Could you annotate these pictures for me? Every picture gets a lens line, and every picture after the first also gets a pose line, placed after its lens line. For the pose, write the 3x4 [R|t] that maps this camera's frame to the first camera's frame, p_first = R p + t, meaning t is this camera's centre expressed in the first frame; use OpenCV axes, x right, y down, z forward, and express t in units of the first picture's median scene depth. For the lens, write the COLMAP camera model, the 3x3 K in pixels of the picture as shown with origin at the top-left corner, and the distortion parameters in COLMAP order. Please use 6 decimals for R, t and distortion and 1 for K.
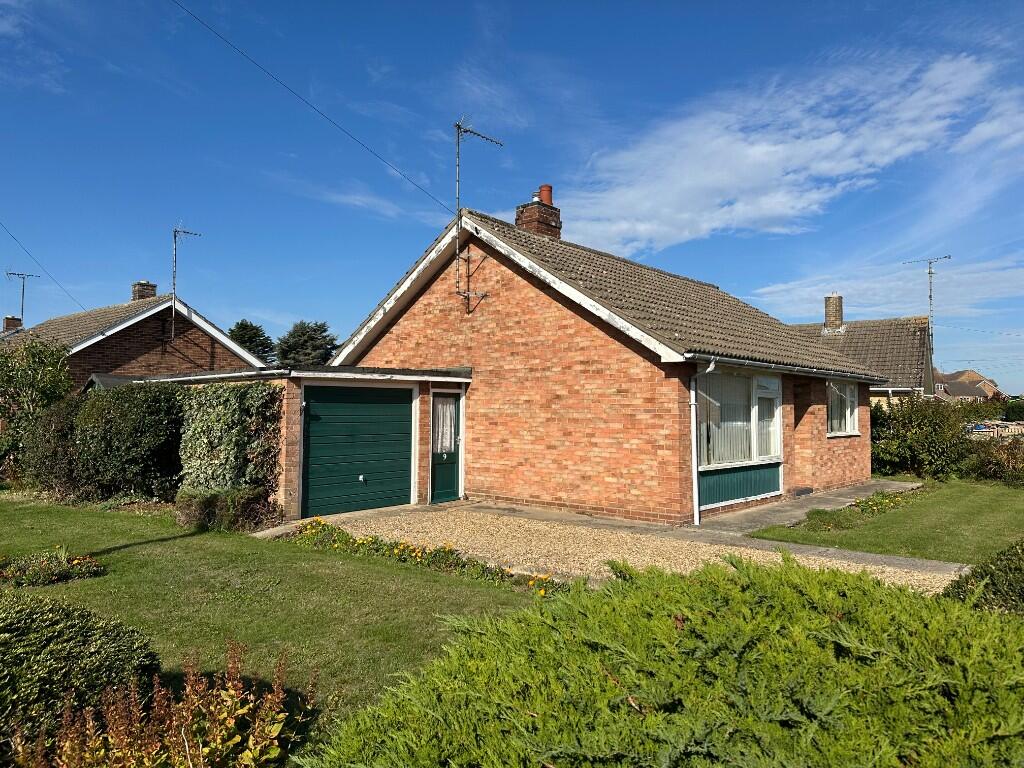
lens RADIAL K [[751.3, 0, 514.0], [0, 751.3, 358.1], [0, 0, 1]] dist [0.110574, -0.174373]
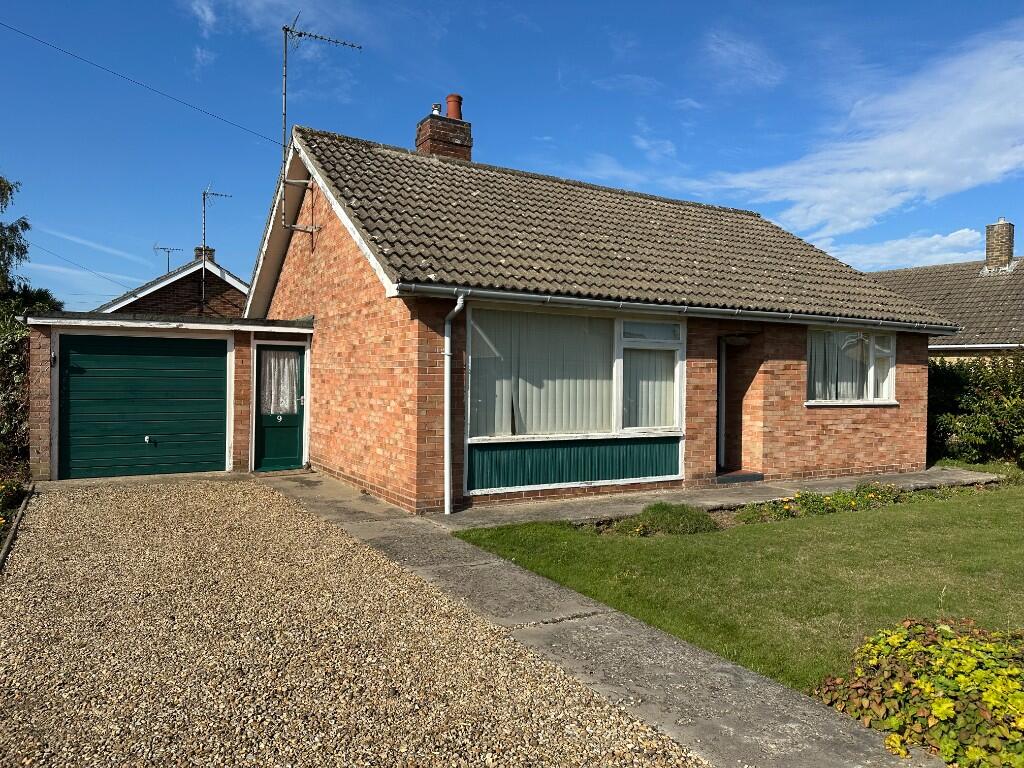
lens RADIAL K [[717.1, 0, 513.5], [0, 717.1, 362.0], [0, 0, 1]] dist [0.039136, -0.004935]
pose [[0.943203, 0.002063, -0.332210, 0.427399], [0.014963, 0.998702, 0.048685, 0.028537], [0.331880, -0.050891, 0.941948, 0.304591]]
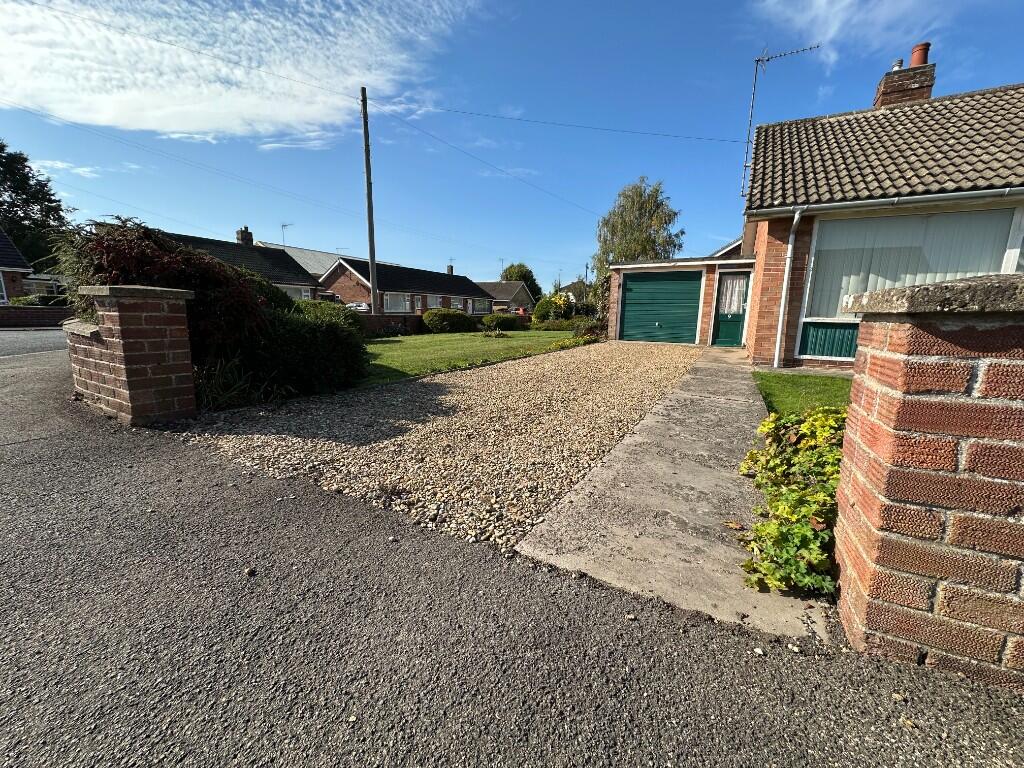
lens RADIAL K [[414.2, 0, 503.2], [0, 414.2, 374.7], [0, 0, 1]] dist [-0.004175, -0.000525]
pose [[0.198543, 0.148586, -0.968764, 0.596566], [0.053794, 0.985299, 0.162147, 0.086358], [0.978615, -0.084307, 0.187631, 0.403707]]
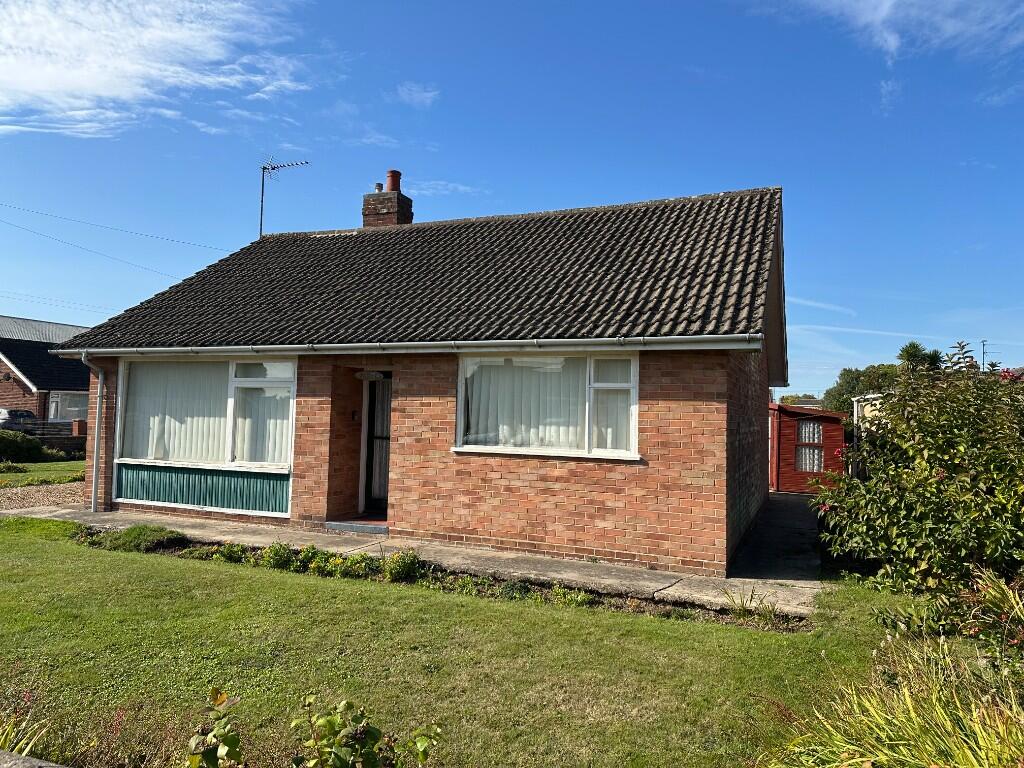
lens RADIAL K [[746.7, 0, 483.9], [0, 746.7, 388.0], [0, 0, 1]] dist [0.054663, -0.058021]
pose [[0.283371, -0.037270, -0.958286, 1.098622], [0.047995, 0.998544, -0.024644, 0.079638], [0.957809, -0.039010, 0.284747, 0.979925]]
